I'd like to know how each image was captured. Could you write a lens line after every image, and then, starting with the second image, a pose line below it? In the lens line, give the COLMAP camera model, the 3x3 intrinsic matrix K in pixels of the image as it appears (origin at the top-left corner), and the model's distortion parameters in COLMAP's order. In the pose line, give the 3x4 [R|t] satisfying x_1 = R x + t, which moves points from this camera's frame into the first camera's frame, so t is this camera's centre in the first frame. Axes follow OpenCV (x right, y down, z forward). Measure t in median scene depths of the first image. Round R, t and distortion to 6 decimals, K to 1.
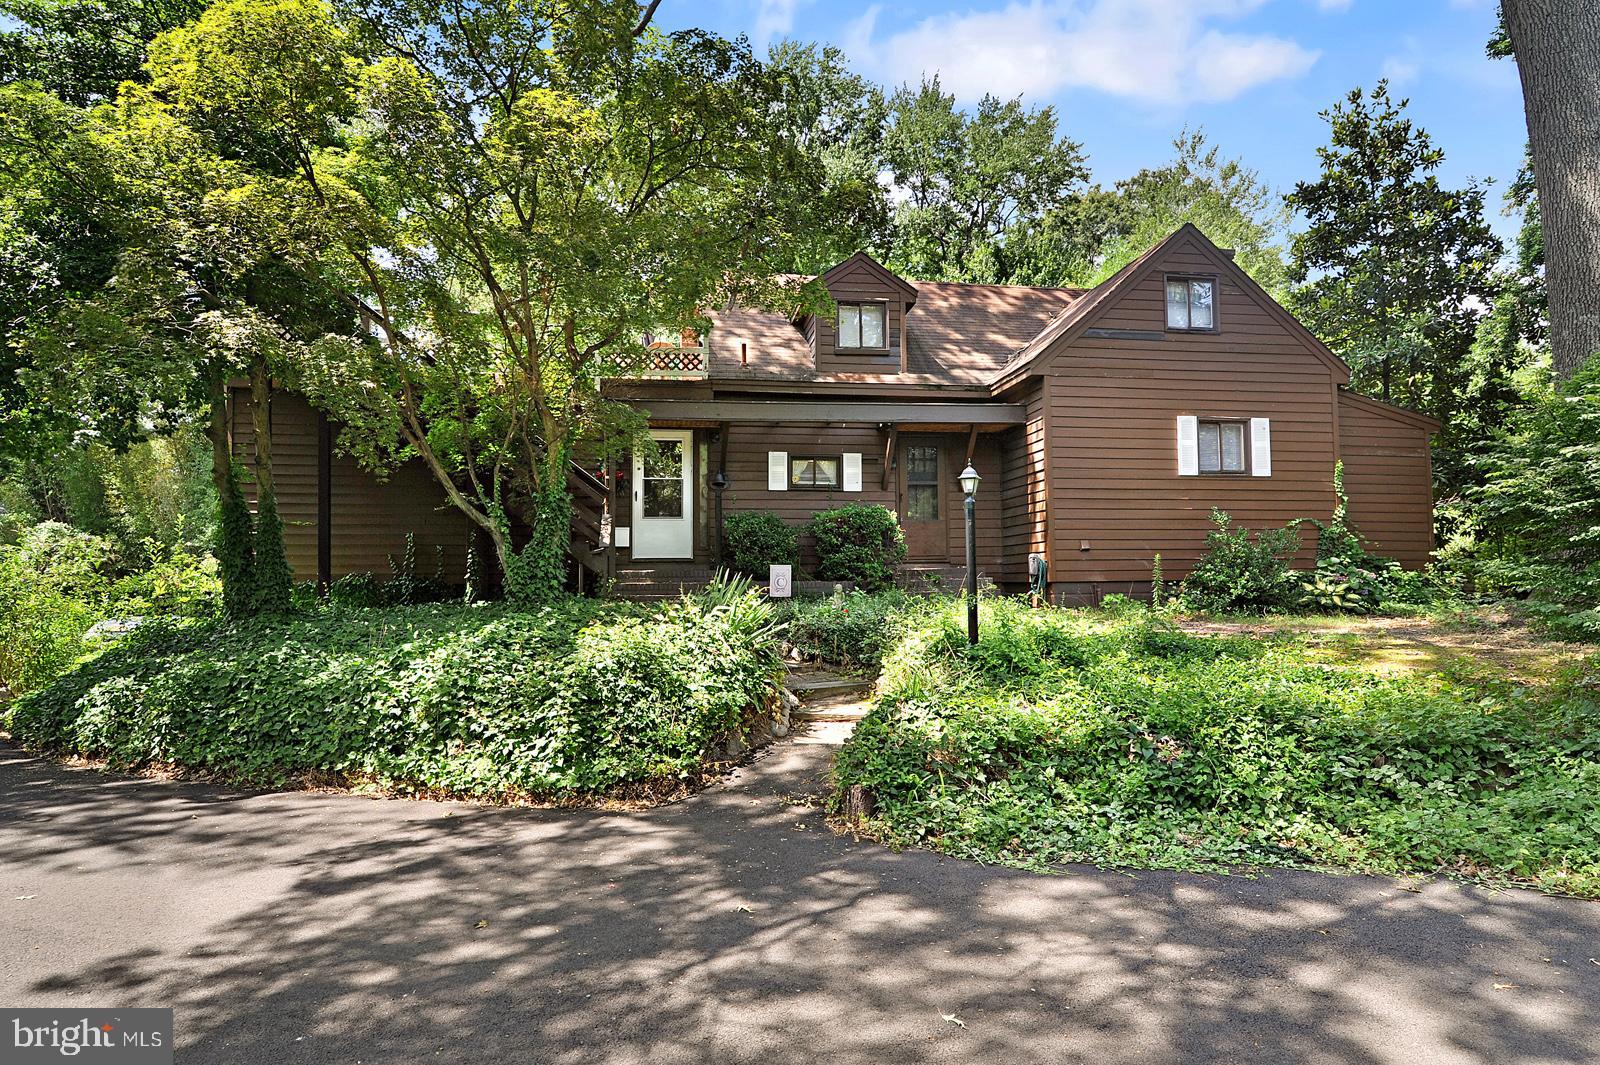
lens RADIAL K [[907.1, 0, 800.0], [0, 907.1, 532.5], [0, 0, 1]] dist [-0.000734, -0.000159]
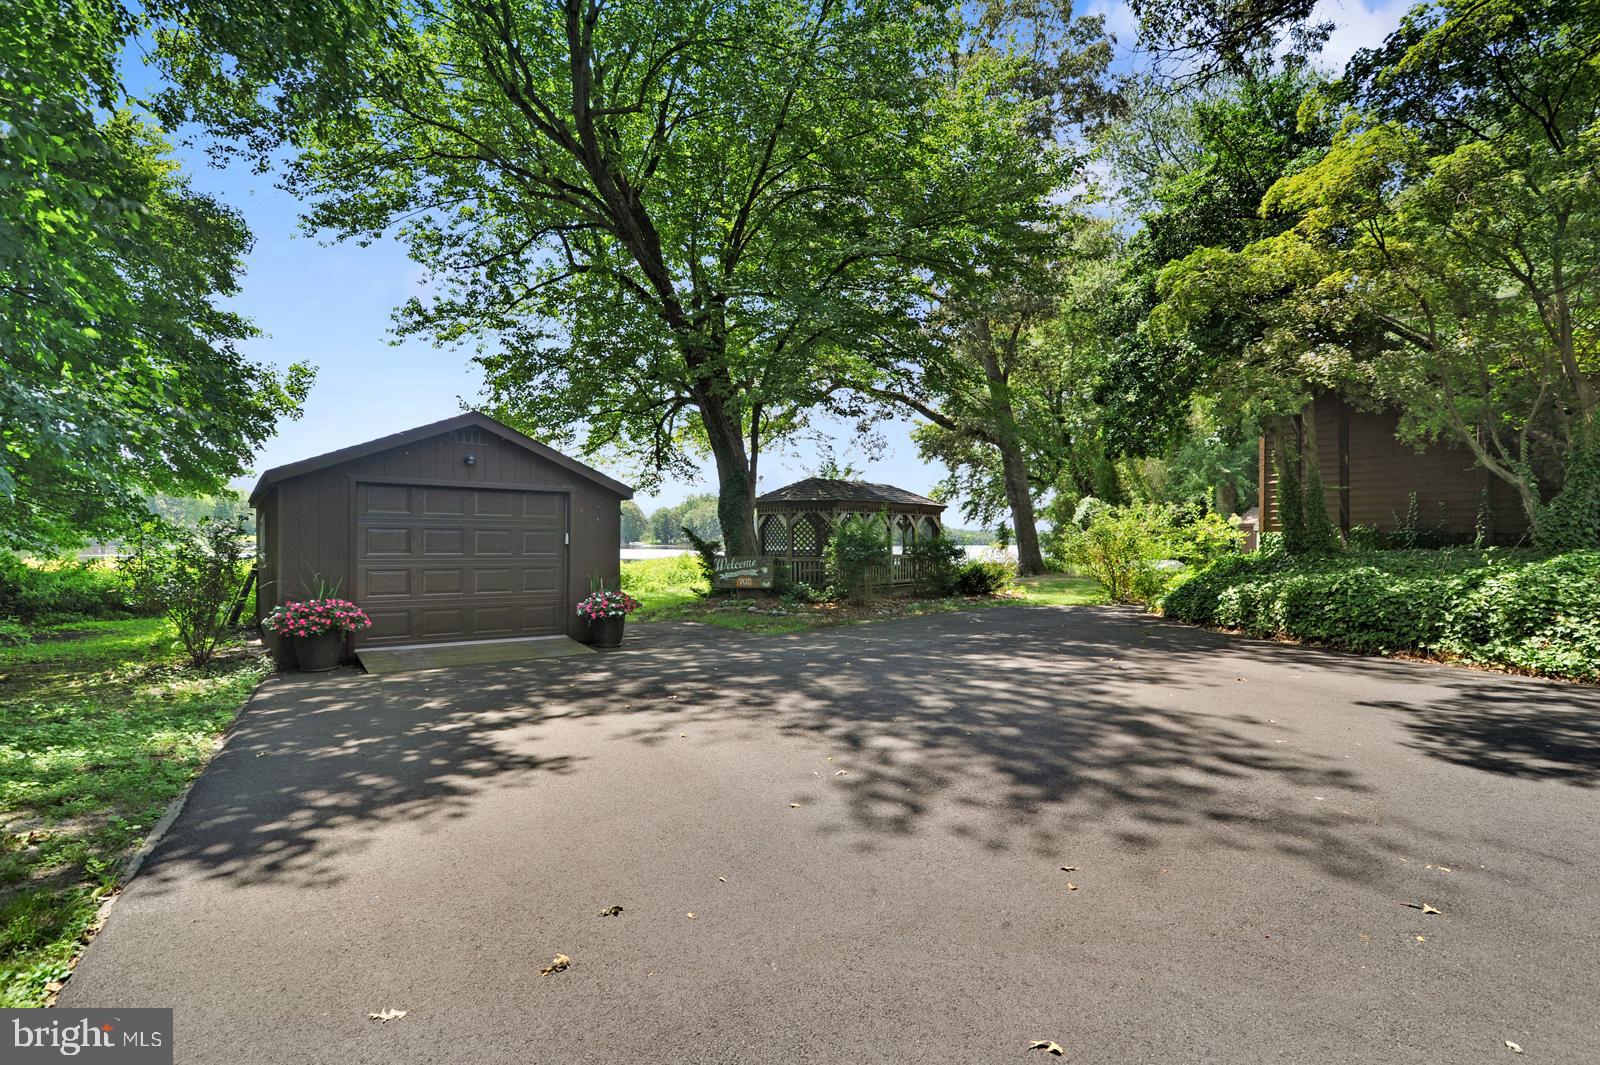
lens RADIAL K [[747.2, 0, 808.4], [0, 747.2, 543.6], [0, 0, 1]] dist [-0.012543, 0.000128]
pose [[0.539466, 0.015573, -0.841863, -0.022951], [0.034260, 0.998595, 0.040426, 0.001728], [0.841310, -0.050651, 0.538175, -0.319284]]
